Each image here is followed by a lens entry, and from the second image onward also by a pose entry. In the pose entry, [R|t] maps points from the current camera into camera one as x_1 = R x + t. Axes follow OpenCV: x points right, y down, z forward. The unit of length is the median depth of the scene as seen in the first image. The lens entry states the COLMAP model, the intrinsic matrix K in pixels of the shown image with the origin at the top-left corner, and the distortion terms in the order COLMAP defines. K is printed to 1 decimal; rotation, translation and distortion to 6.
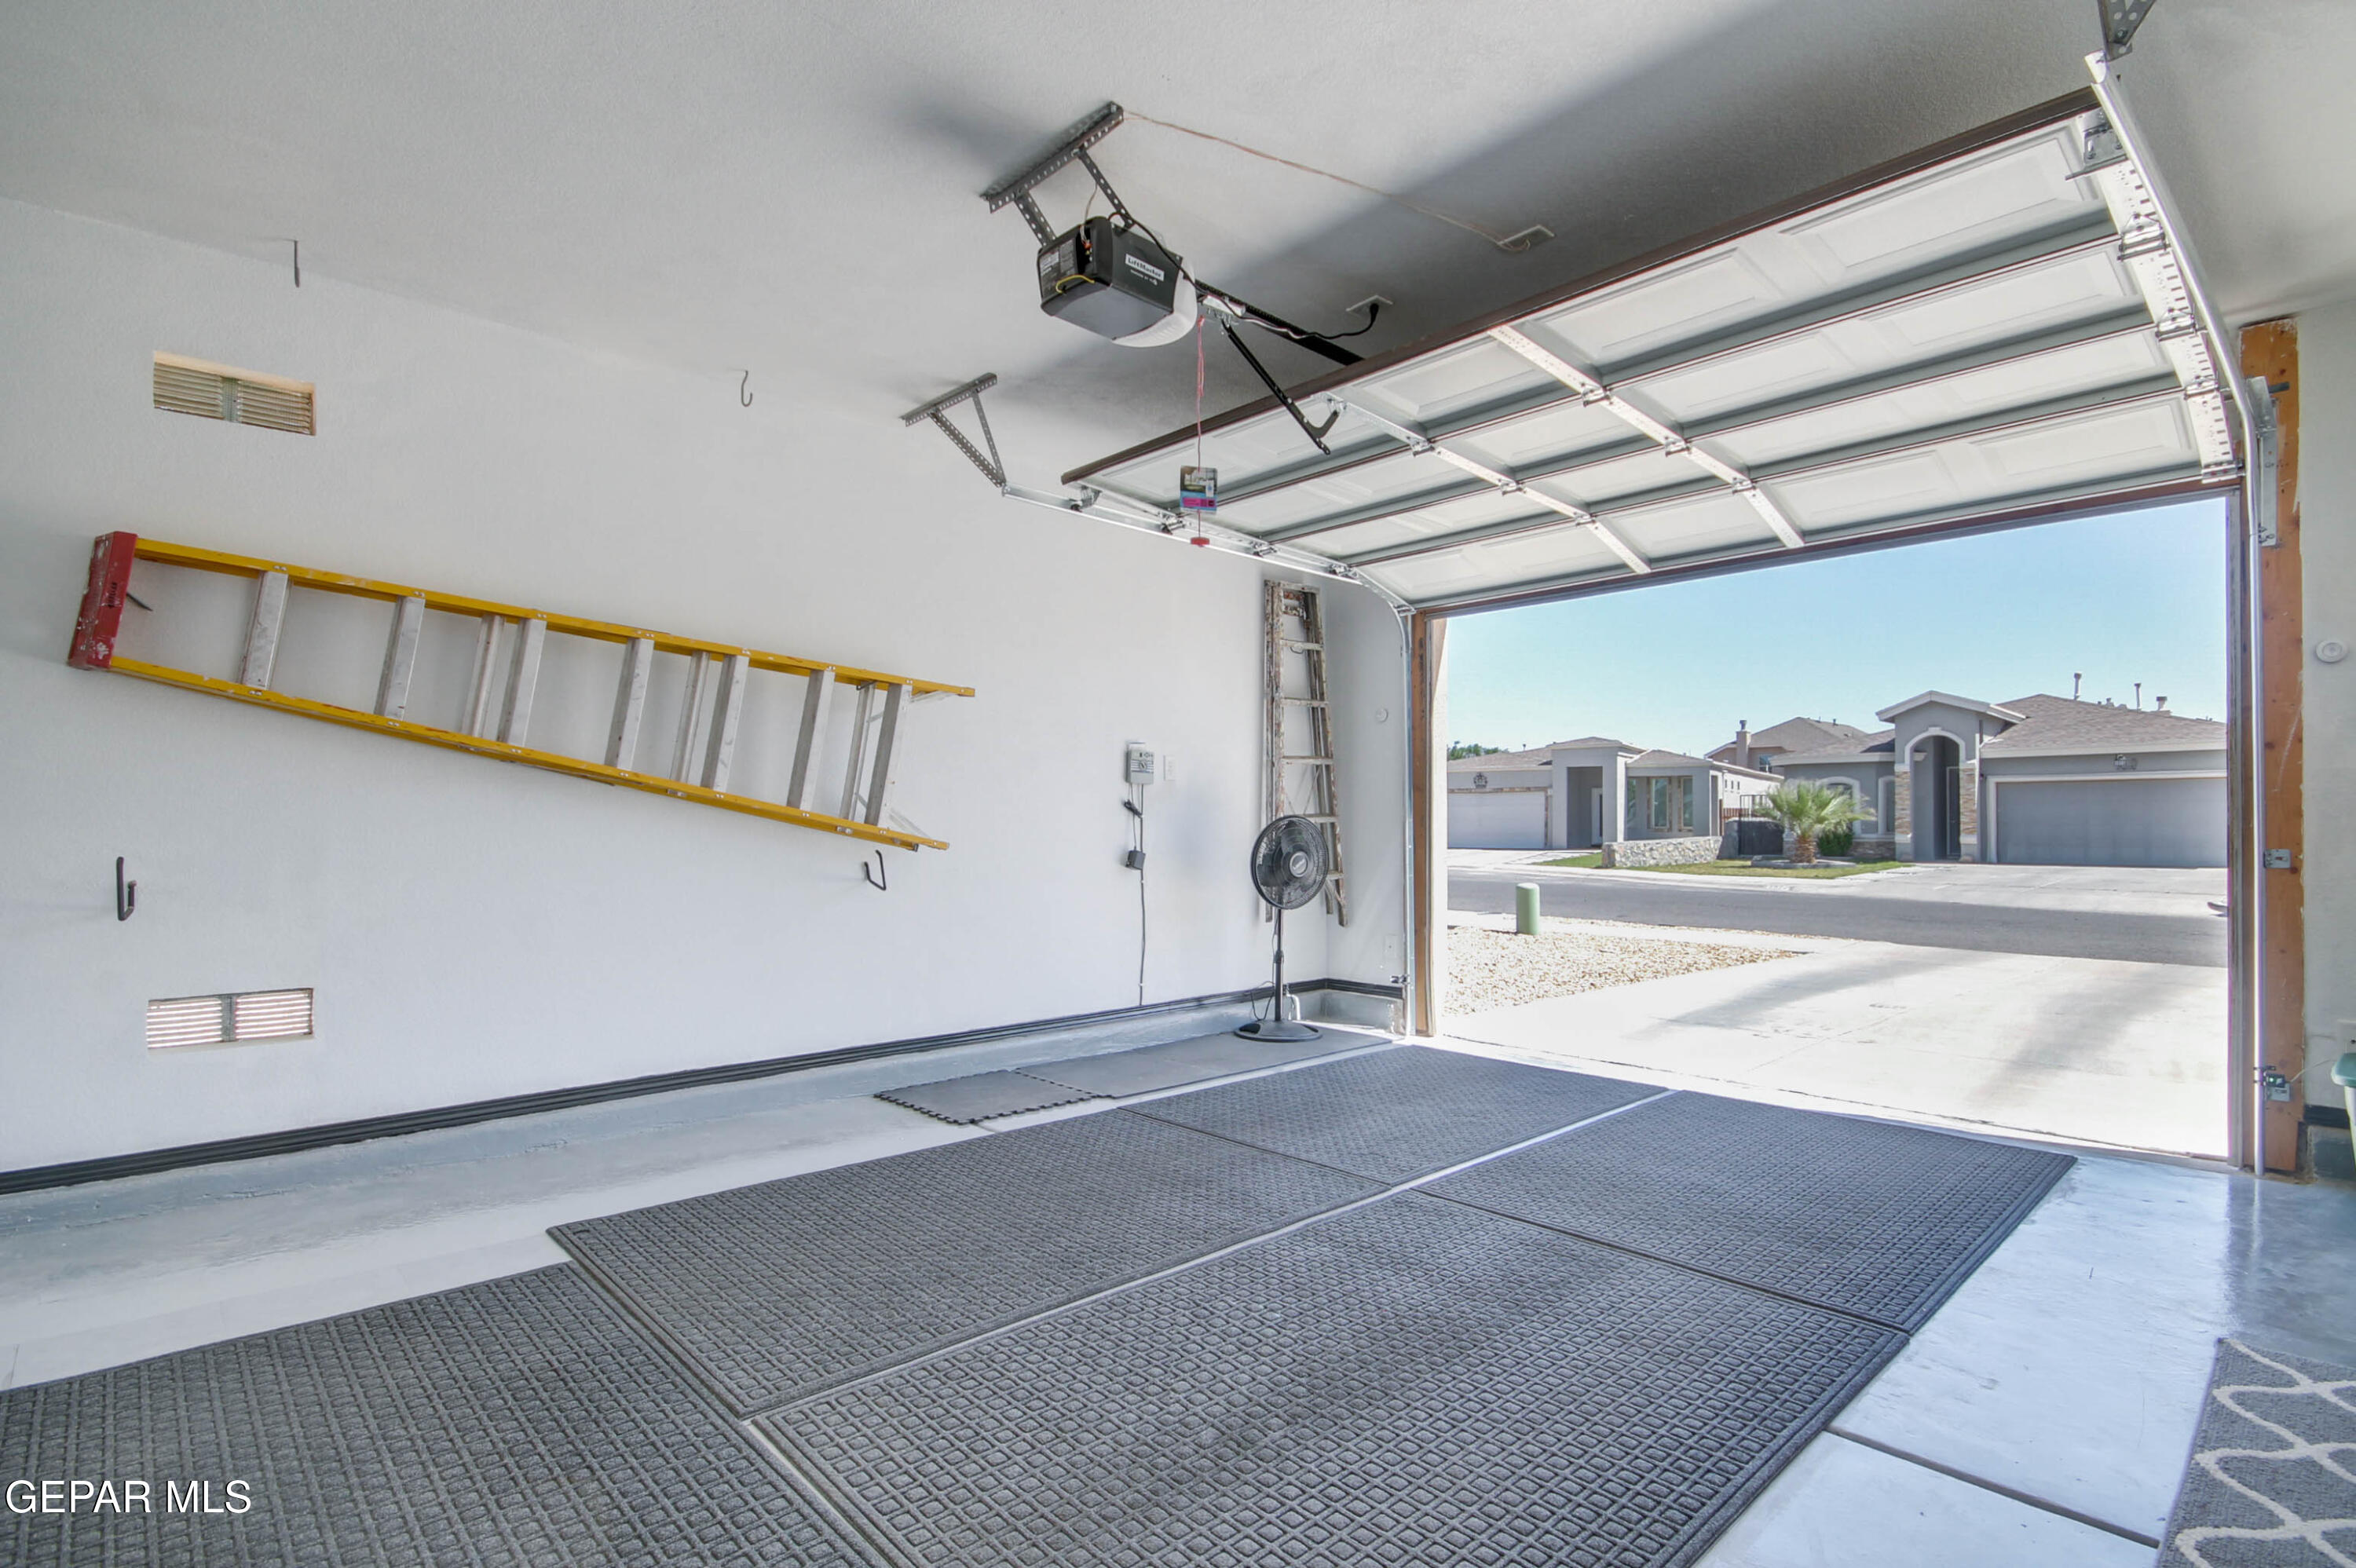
lens RADIAL K [[1129.4, 0, 1172.3], [0, 1129.4, 815.5], [0, 0, 1]] dist [-0.006800, -0.000070]
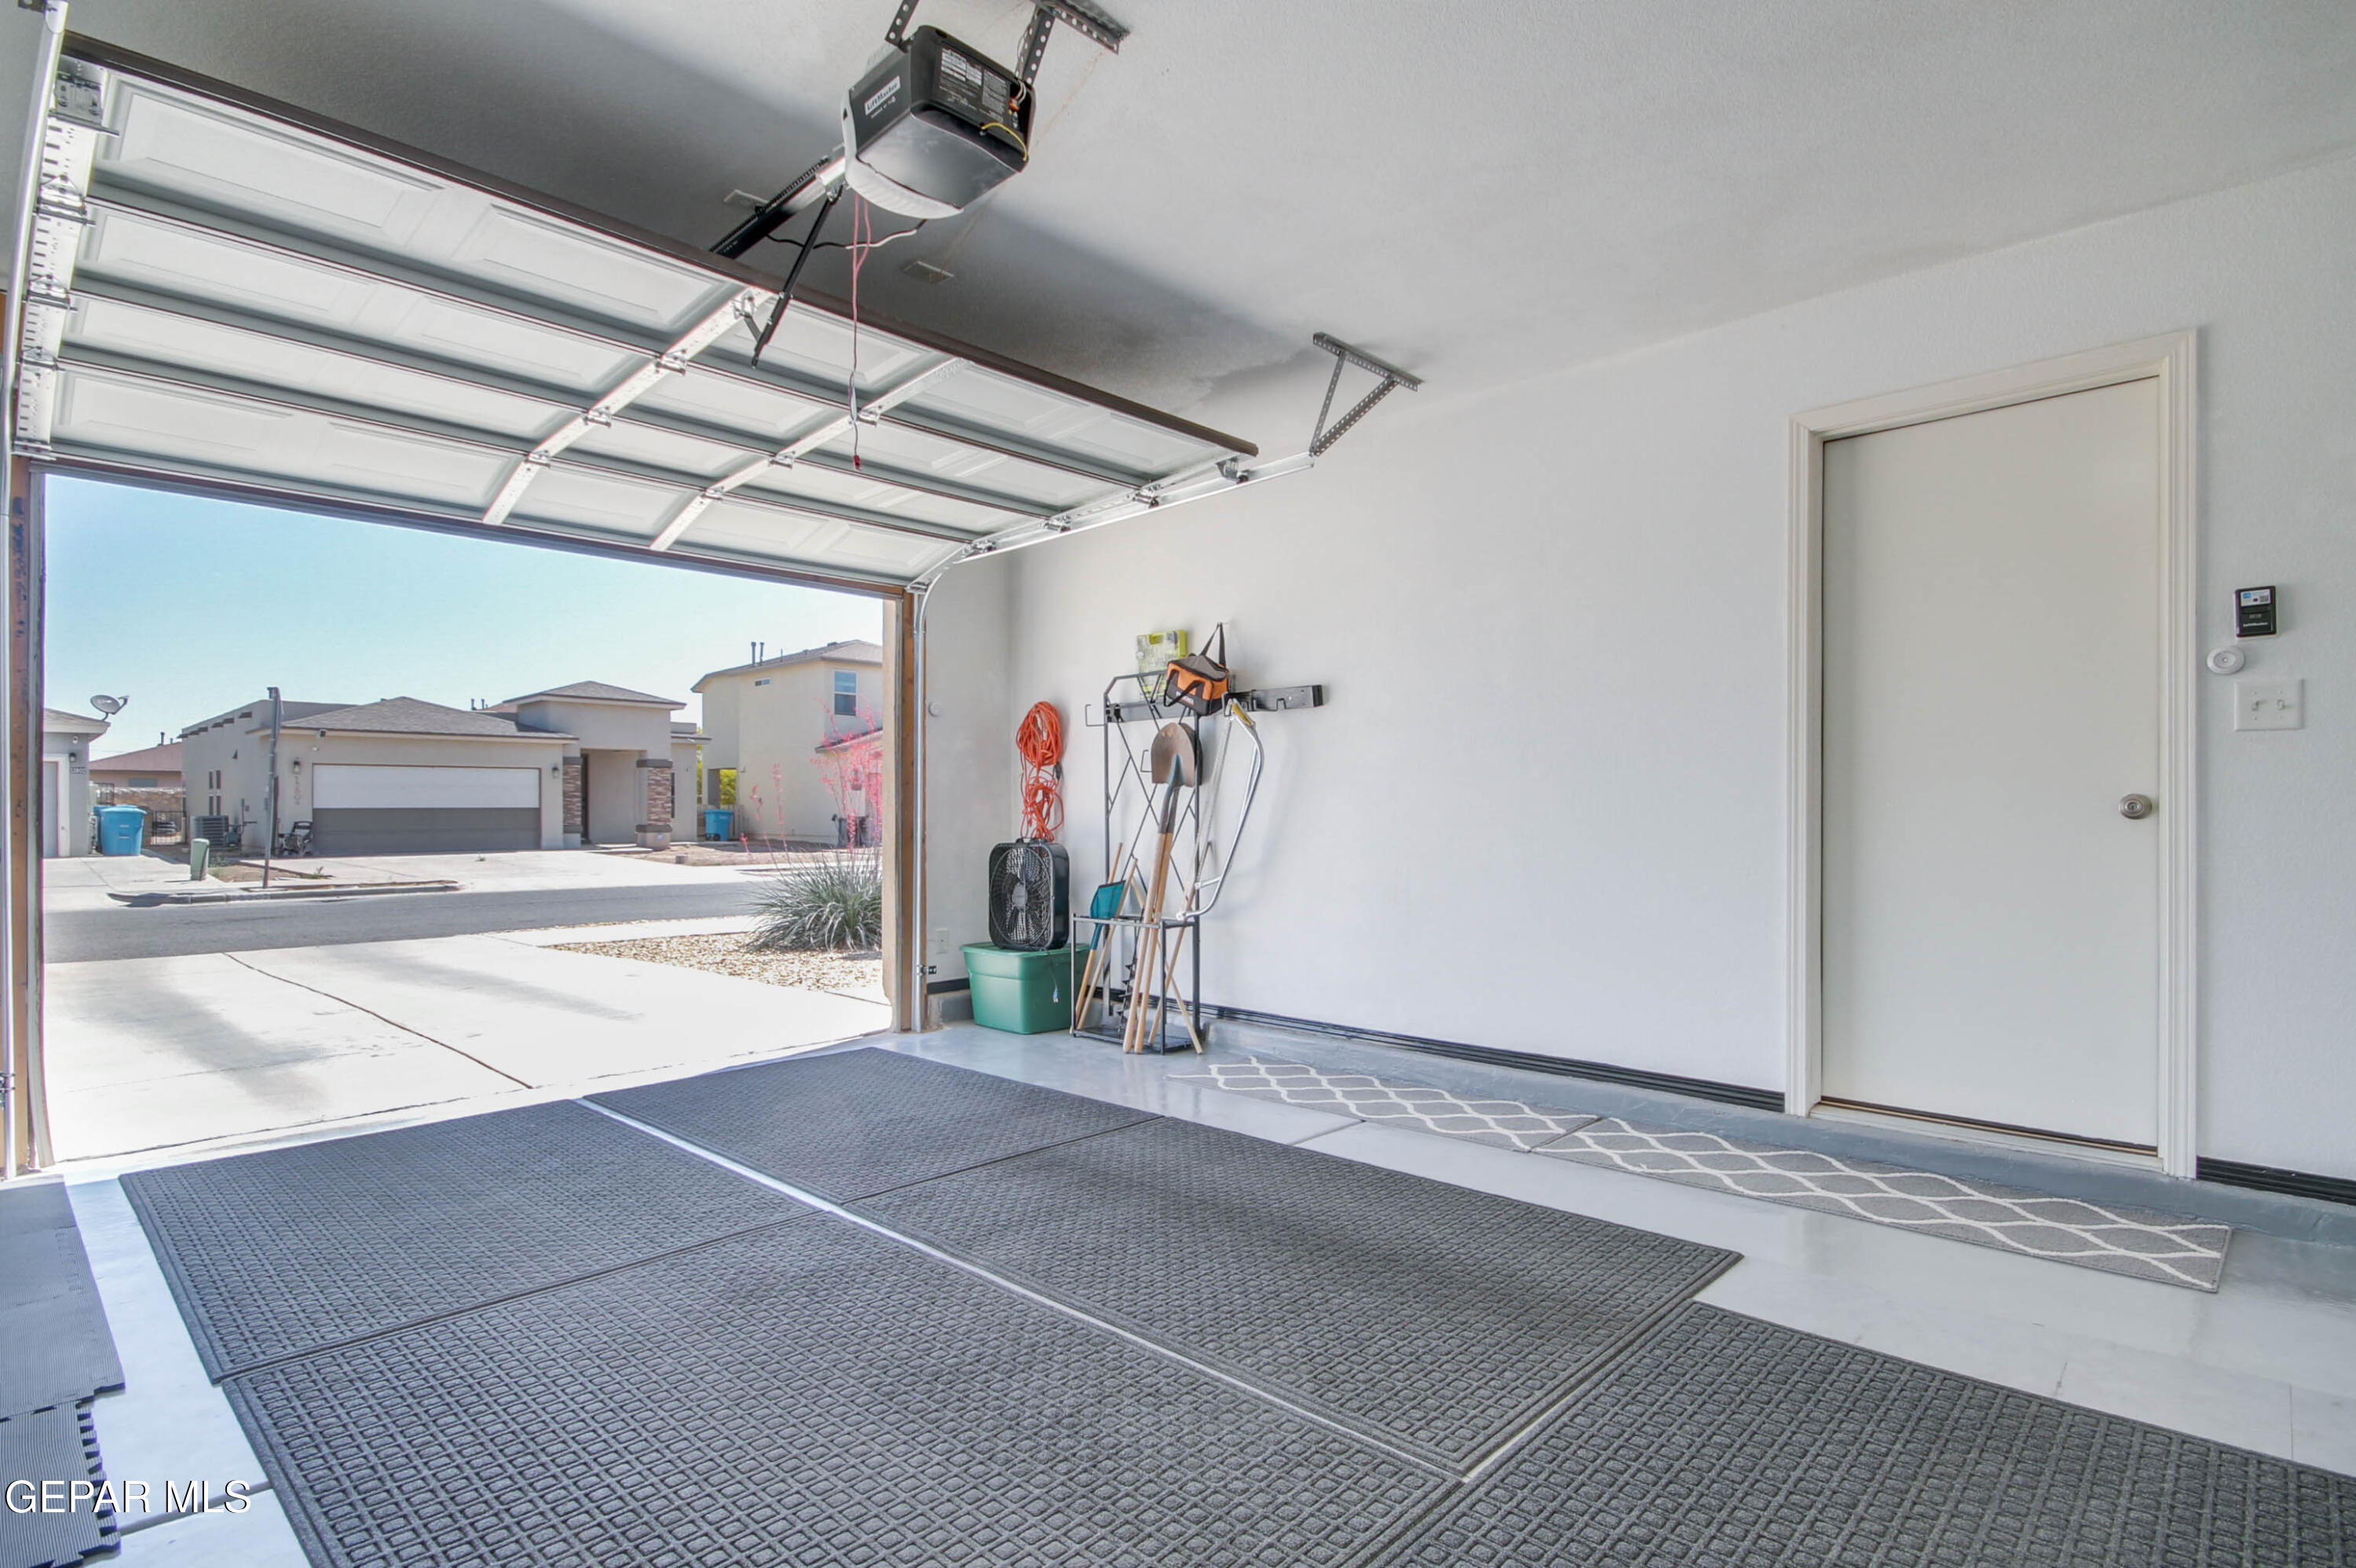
lens RADIAL K [[1153.3, 0, 1189.0], [0, 1153.3, 802.3], [0, 0, 1]] dist [-0.006427, -0.000142]
pose [[-0.067183, 0.006715, 0.997718, -0.560944], [-0.005117, 0.999962, -0.007074, 0.003499], [-0.997728, -0.005581, -0.067146, 0.576857]]
